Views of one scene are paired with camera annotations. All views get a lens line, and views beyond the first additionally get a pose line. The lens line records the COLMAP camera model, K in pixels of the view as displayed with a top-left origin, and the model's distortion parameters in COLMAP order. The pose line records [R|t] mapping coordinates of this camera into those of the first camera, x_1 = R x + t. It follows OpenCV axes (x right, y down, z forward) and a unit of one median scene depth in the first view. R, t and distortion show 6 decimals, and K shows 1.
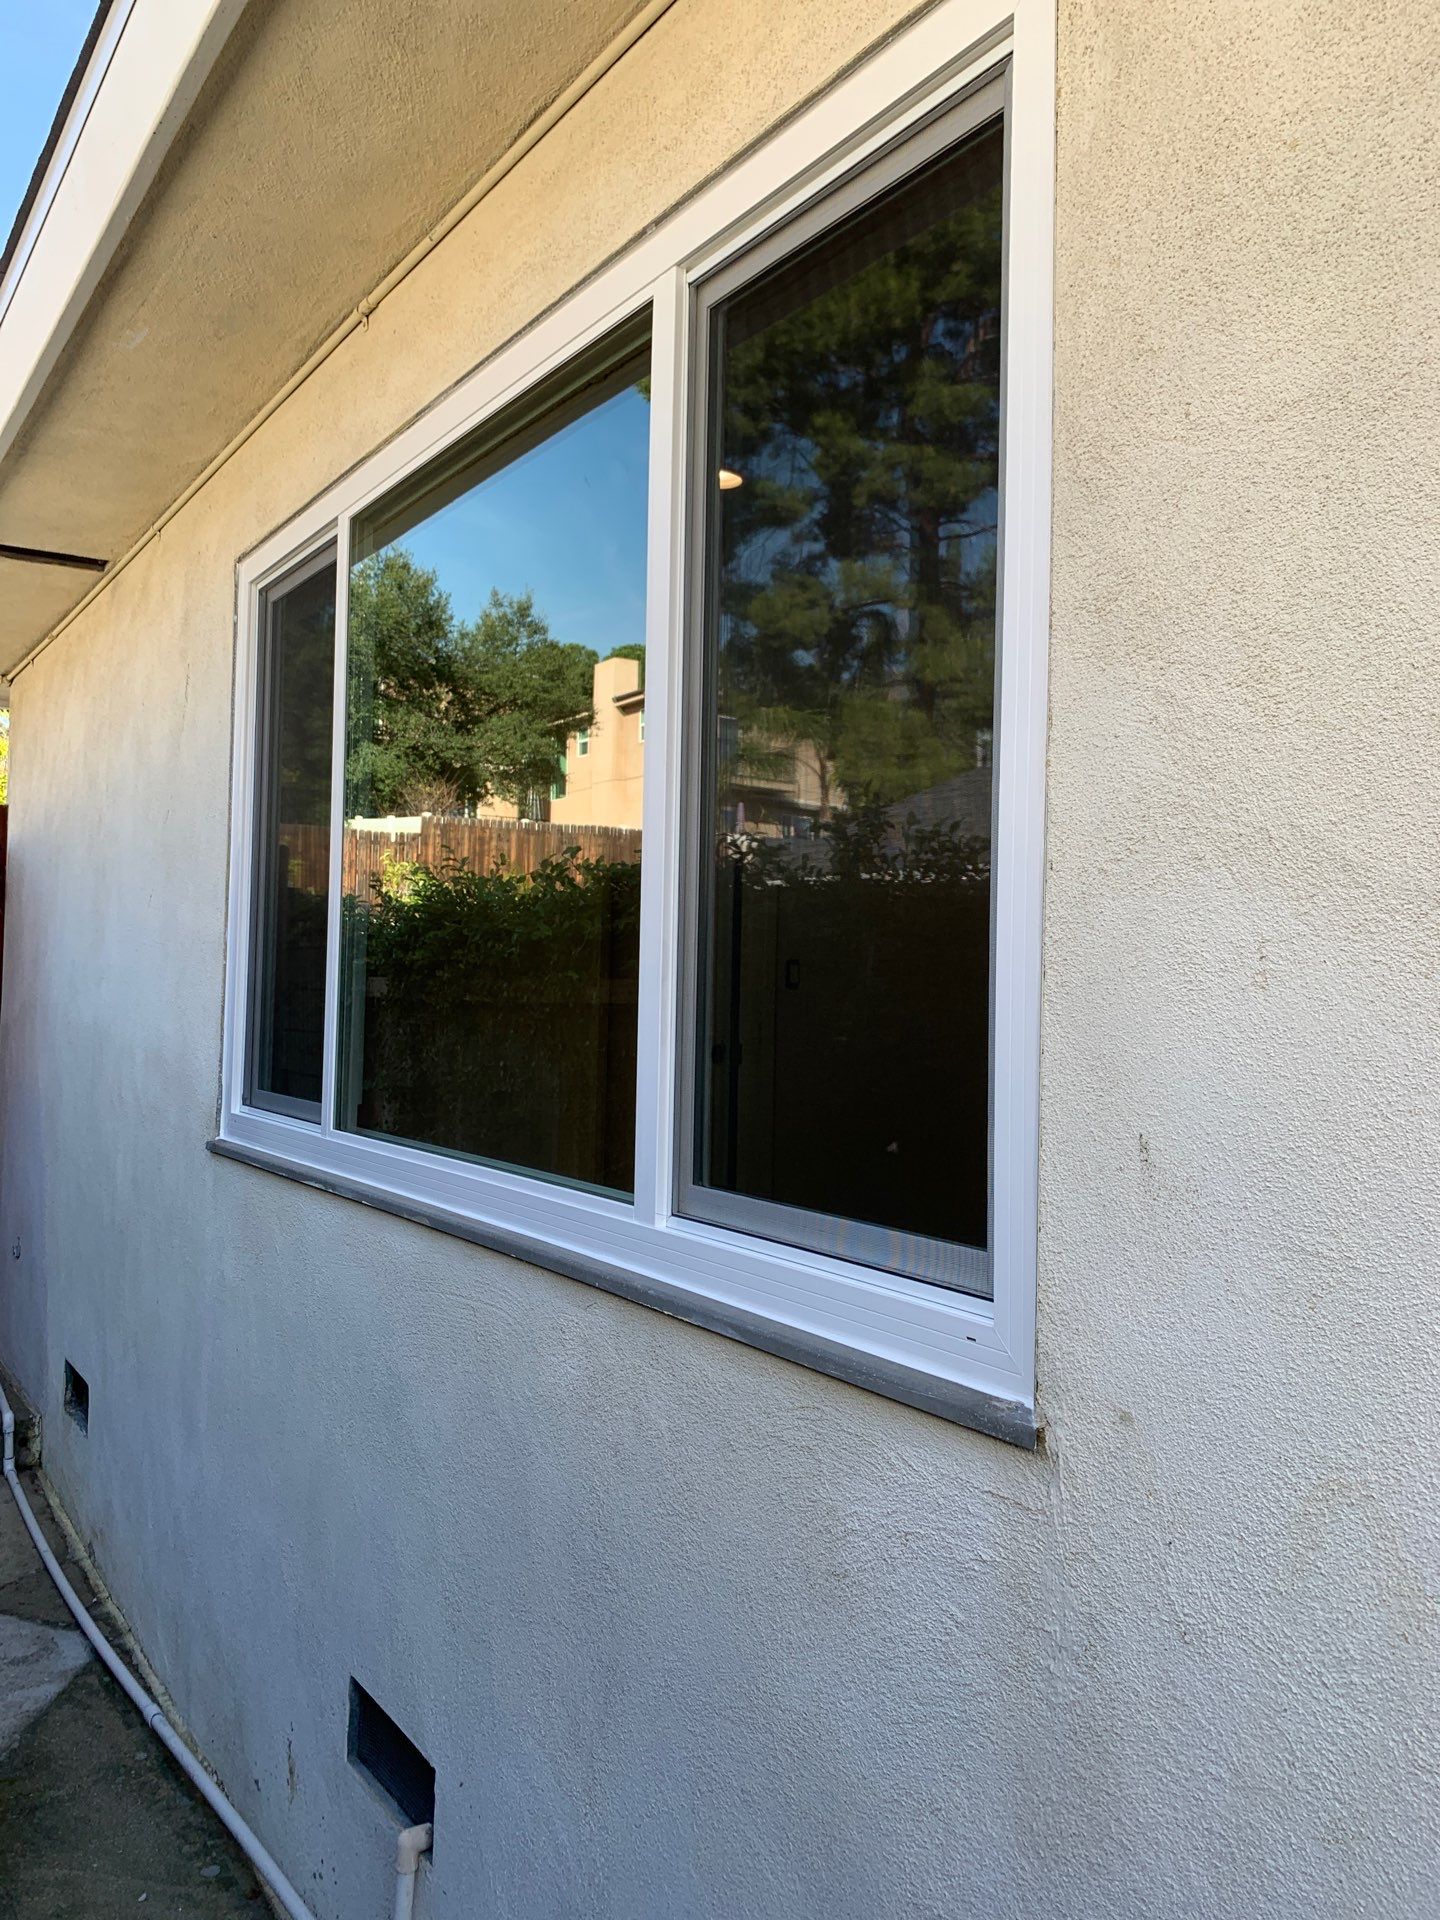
lens RADIAL K [[1479.5, 0, 746.2], [0, 1479.5, 871.5], [0, 0, 1]] dist [-0.028459, 0.056033]
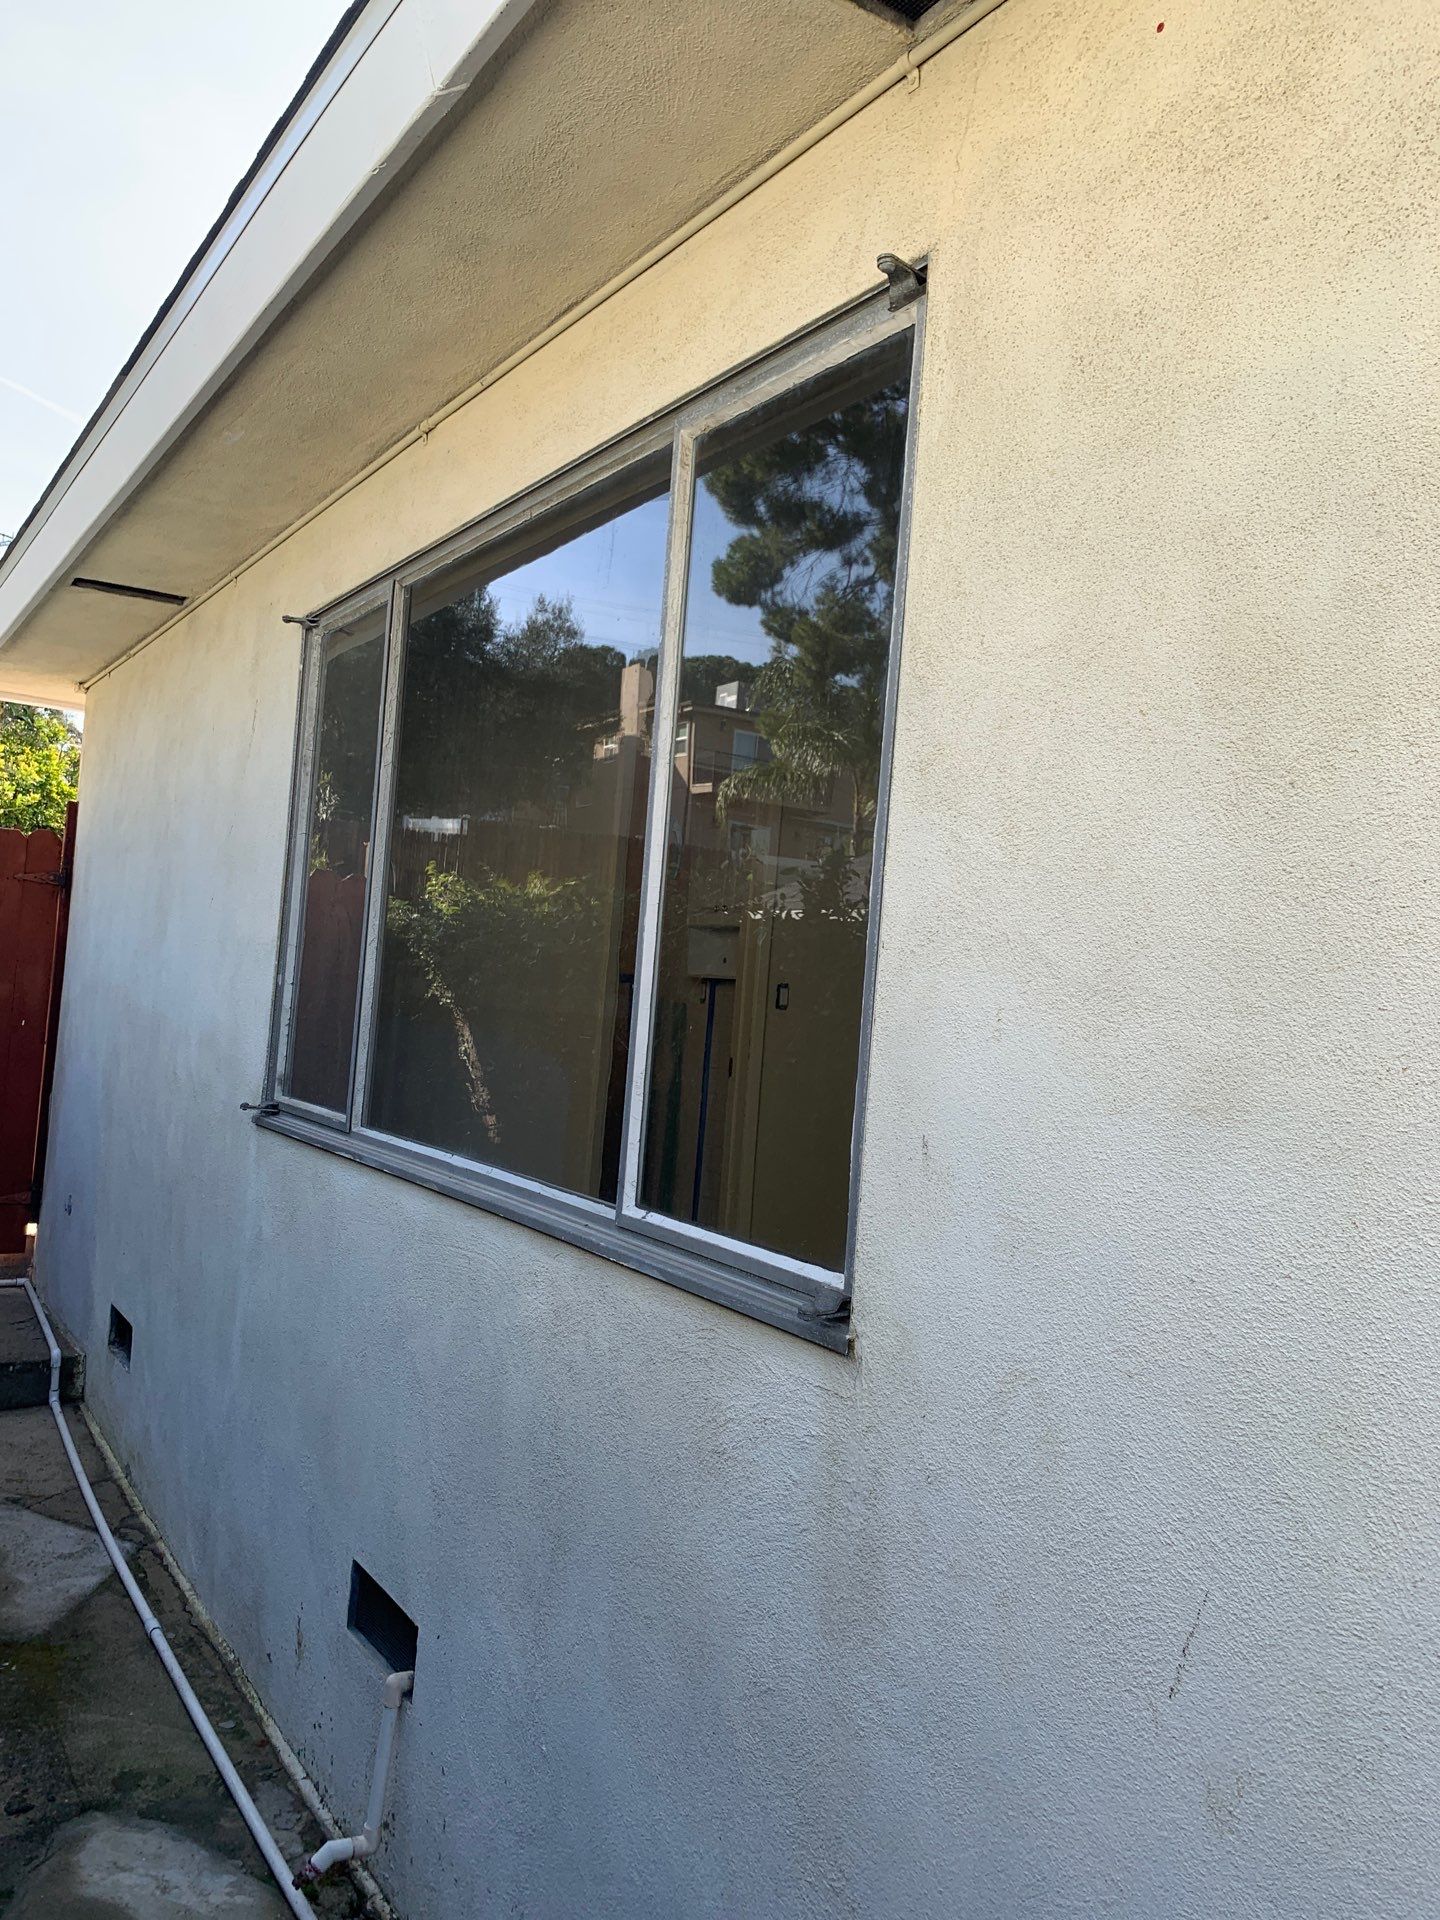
lens RADIAL K [[1487.4, 0, 713.3], [0, 1487.4, 929.6], [0, 0, 1]] dist [0.019943, -0.005663]
pose [[0.997283, 0.060252, -0.042390, 0.049563], [-0.059099, 0.997861, 0.027939, -0.023494], [0.043982, -0.025358, 0.998710, -0.206188]]
